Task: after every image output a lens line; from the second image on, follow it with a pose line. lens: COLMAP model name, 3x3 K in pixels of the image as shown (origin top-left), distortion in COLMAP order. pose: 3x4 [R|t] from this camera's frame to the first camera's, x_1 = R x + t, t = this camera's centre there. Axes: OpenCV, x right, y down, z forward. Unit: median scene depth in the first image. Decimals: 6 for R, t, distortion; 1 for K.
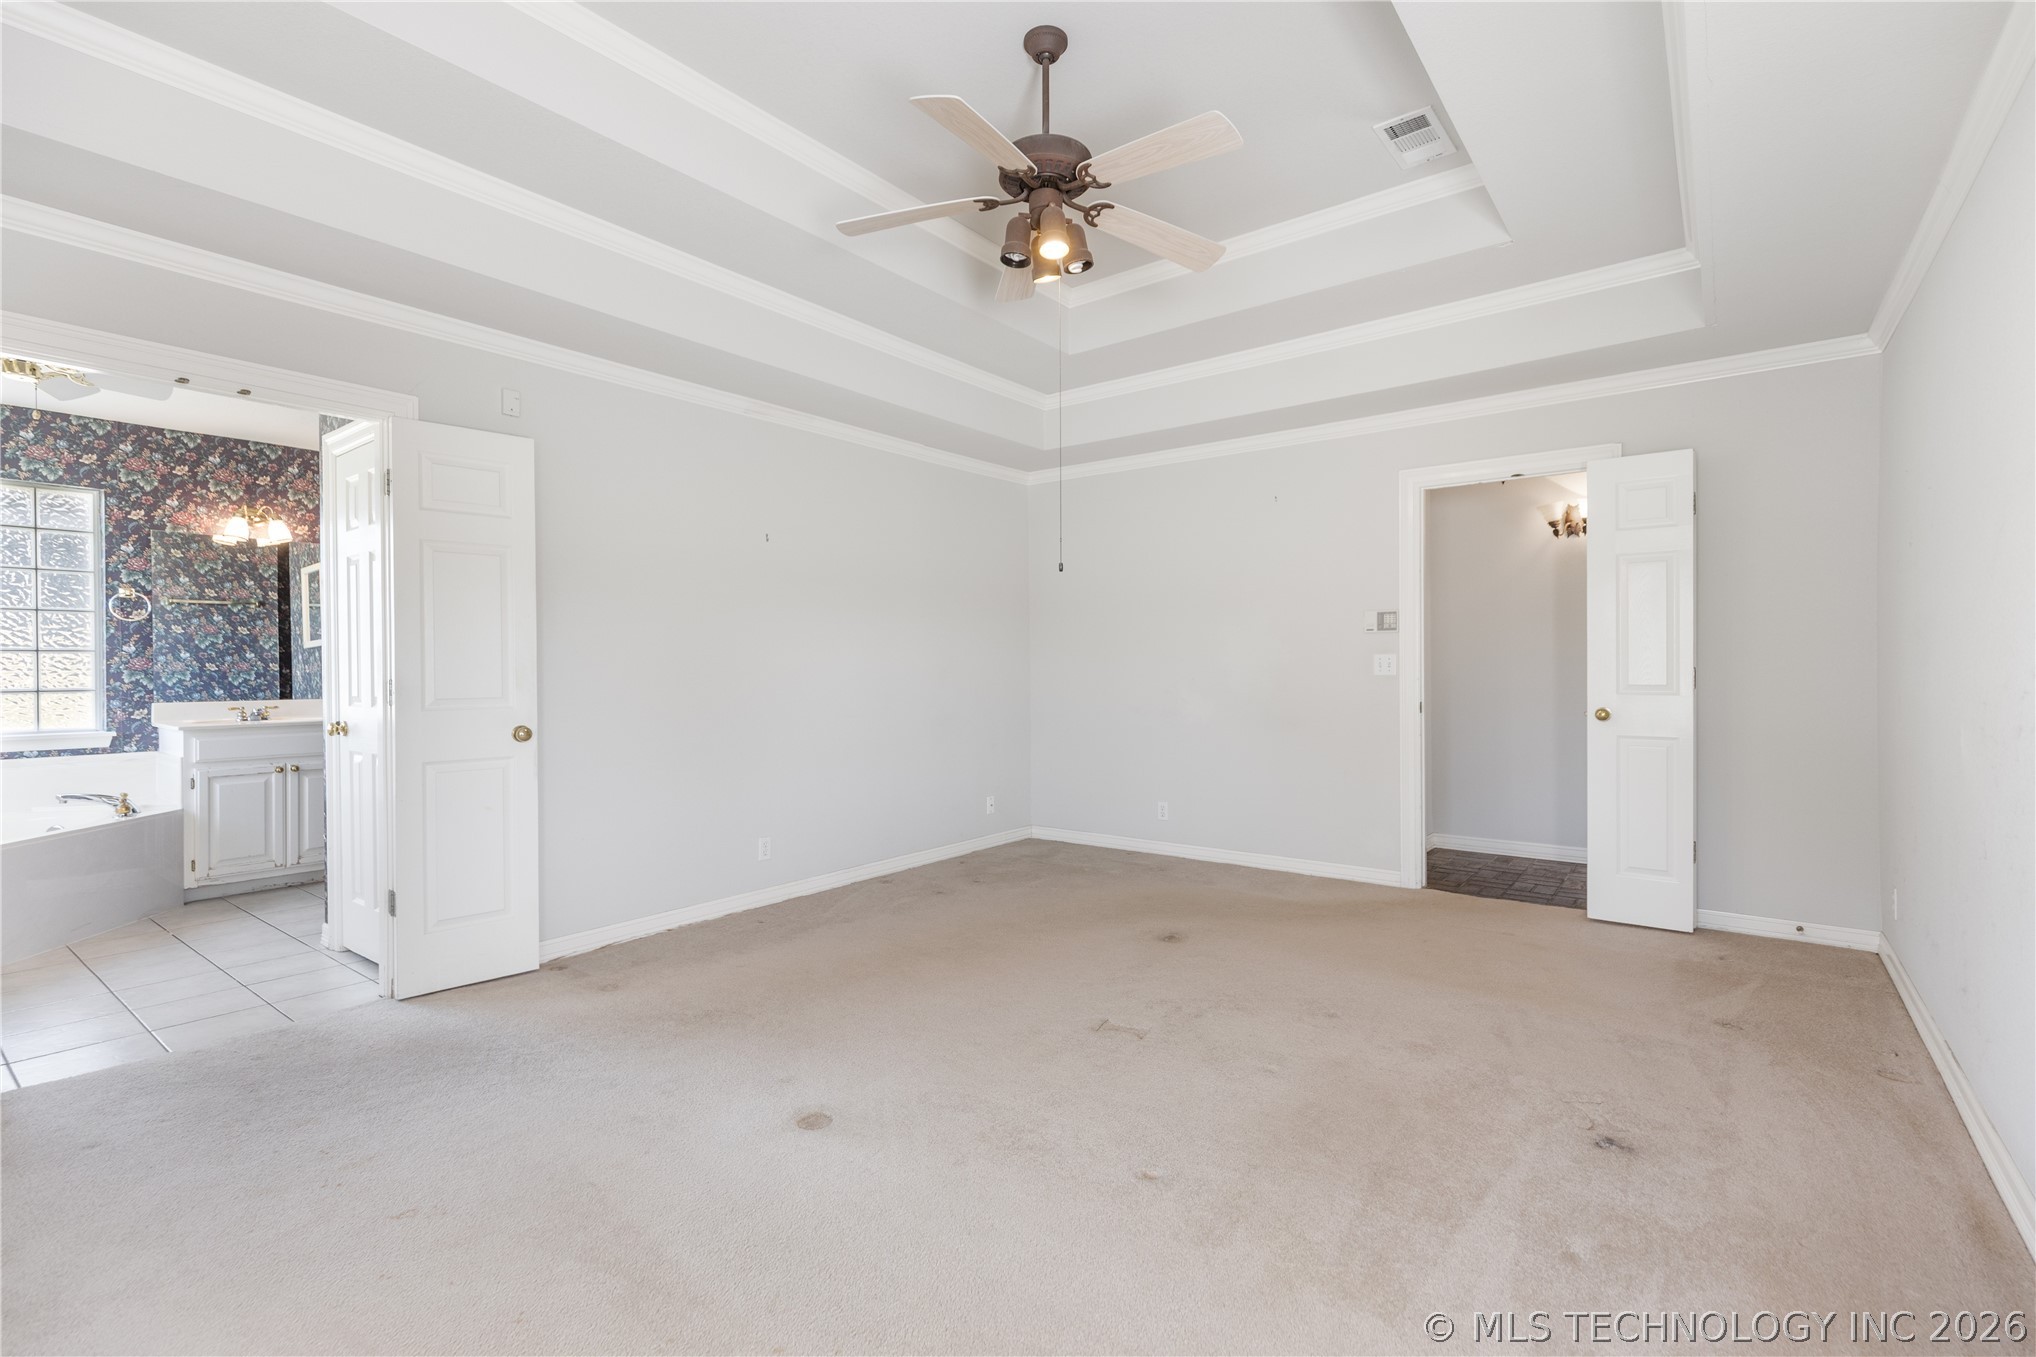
lens RADIAL K [[915.1, 0, 1026.2], [0, 915.1, 674.0], [0, 0, 1]] dist [0.002488, 0.000432]
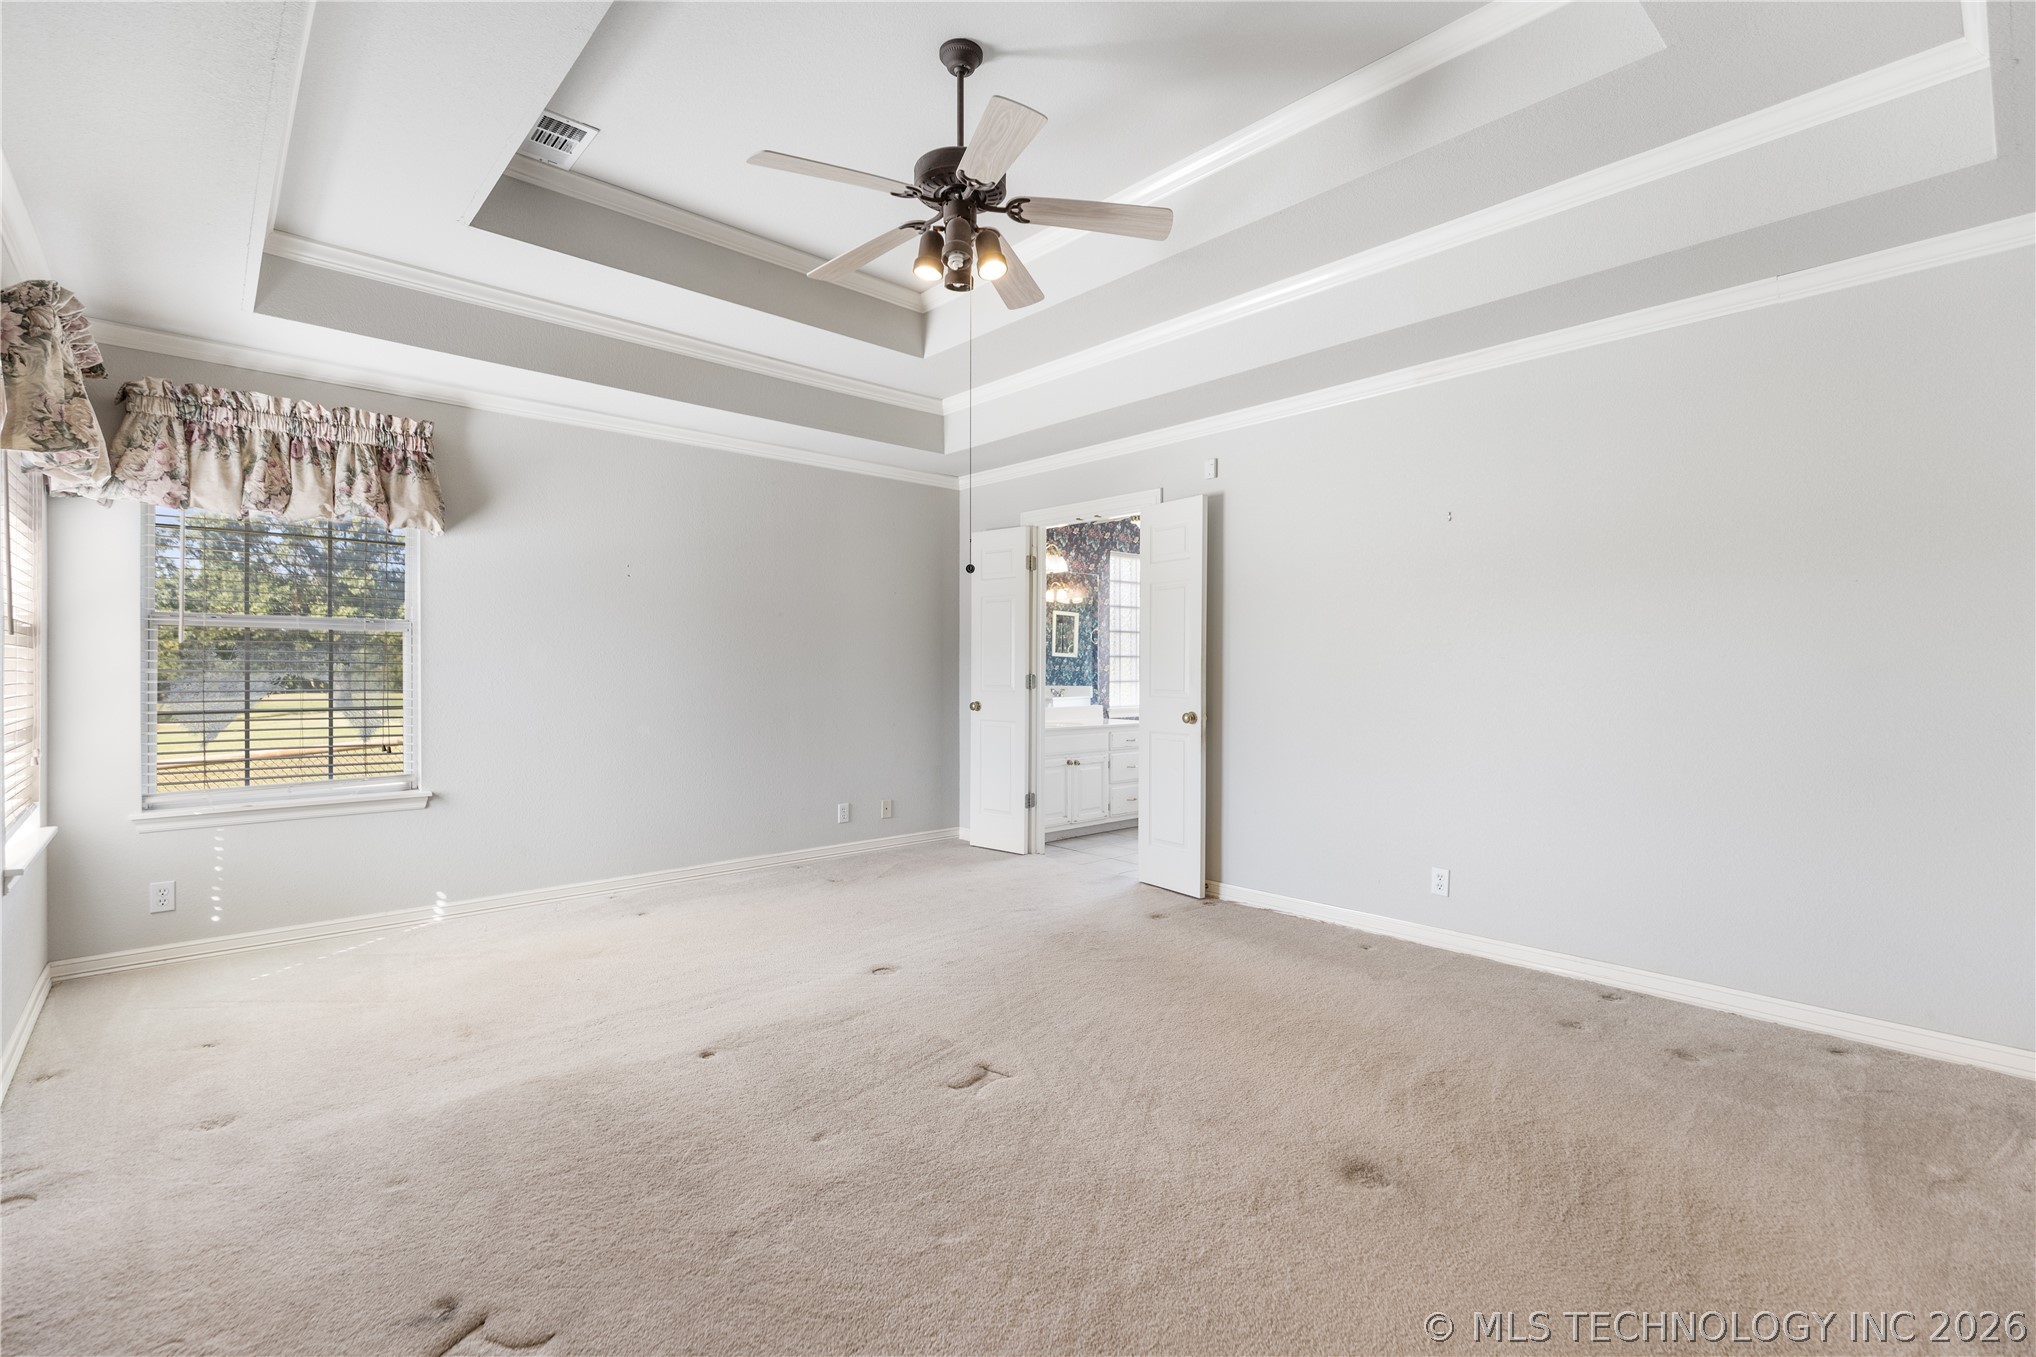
lens RADIAL K [[915.1, 0, 1026.2], [0, 915.1, 674.0], [0, 0, 1]] dist [0.002488, 0.000432]
pose [[-0.178886, 0.009233, -0.983826, 0.817965], [-0.005035, 0.999934, 0.010299, -0.012822], [0.983857, 0.006796, -0.178828, 1.014443]]
